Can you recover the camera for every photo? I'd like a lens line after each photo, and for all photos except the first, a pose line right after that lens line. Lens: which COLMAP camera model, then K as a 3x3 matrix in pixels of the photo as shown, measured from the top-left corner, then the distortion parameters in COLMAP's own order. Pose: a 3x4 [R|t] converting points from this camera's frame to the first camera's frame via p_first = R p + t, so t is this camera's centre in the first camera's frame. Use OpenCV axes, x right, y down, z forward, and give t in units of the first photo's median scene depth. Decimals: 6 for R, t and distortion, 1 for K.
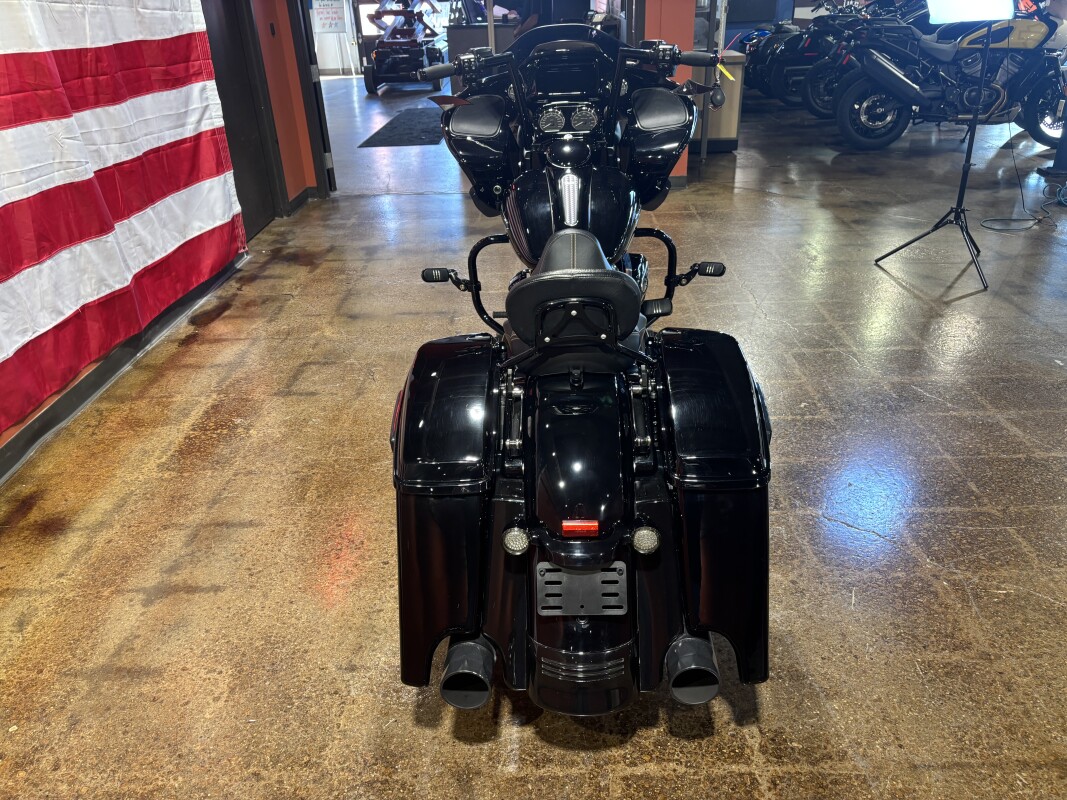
lens RADIAL K [[816.7, 0, 533.5], [0, 816.7, 400.0], [0, 0, 1]] dist [0.043027, -0.059006]
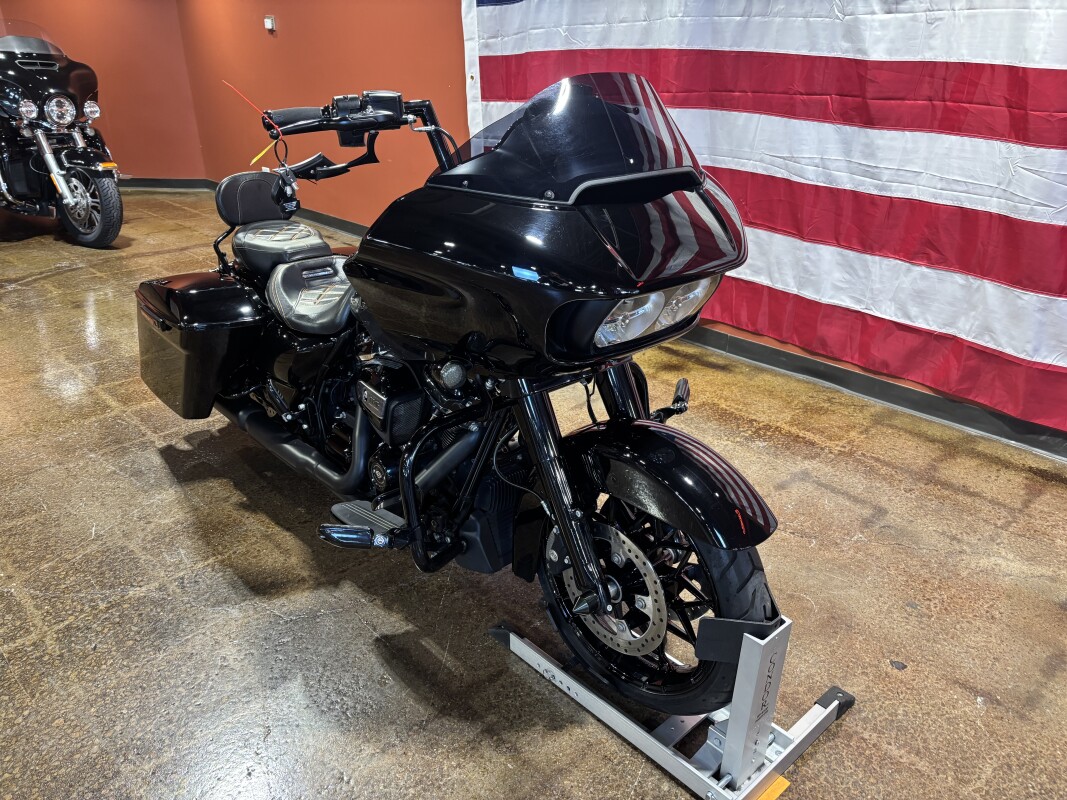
lens RADIAL K [[786.9, 0, 533.5], [0, 786.9, 400.0], [0, 0, 1]] dist [-0.006109, -0.010364]
pose [[-0.709951, 0.316693, -0.629028, 0.366582], [-0.306064, 0.665680, 0.680584, -0.512592], [0.634267, 0.675704, -0.375672, 1.050857]]
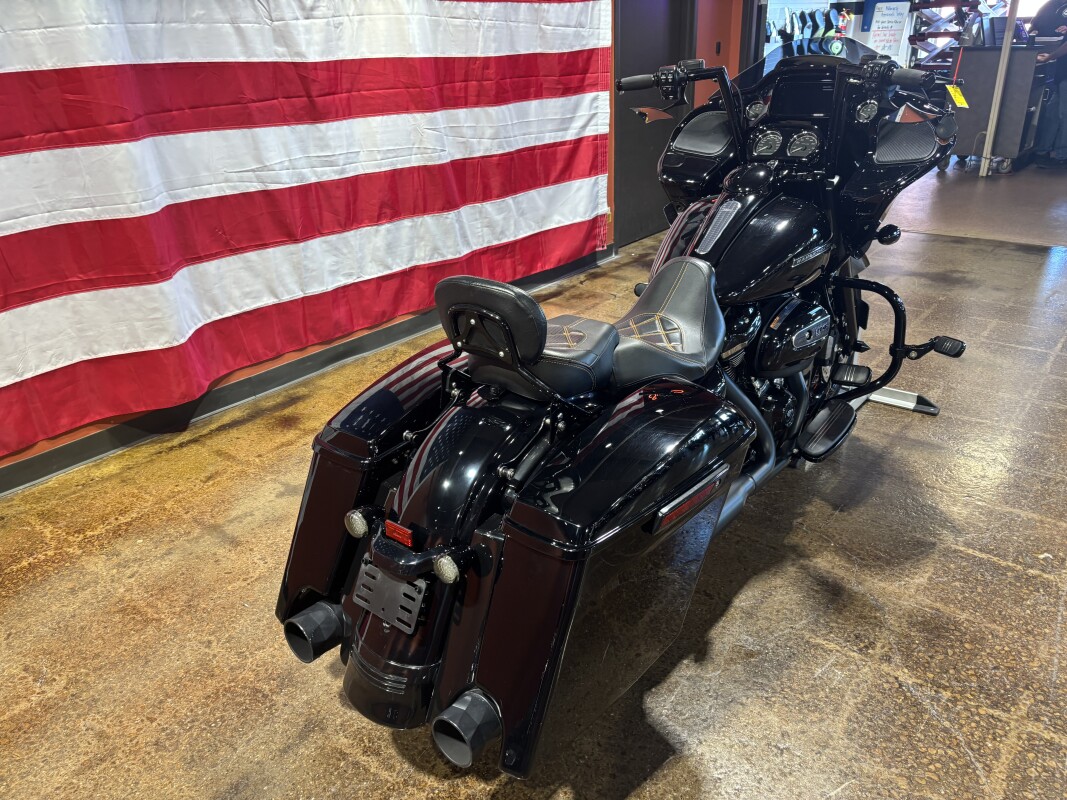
lens RADIAL K [[818.5, 0, 533.5], [0, 818.5, 400.0], [0, 0, 1]] dist [0.001484, -0.000547]
pose [[0.783784, 0.256647, -0.565522, 0.315153], [-0.271153, 0.960654, 0.060163, -0.043854], [0.558712, 0.106189, 0.822536, 0.121918]]
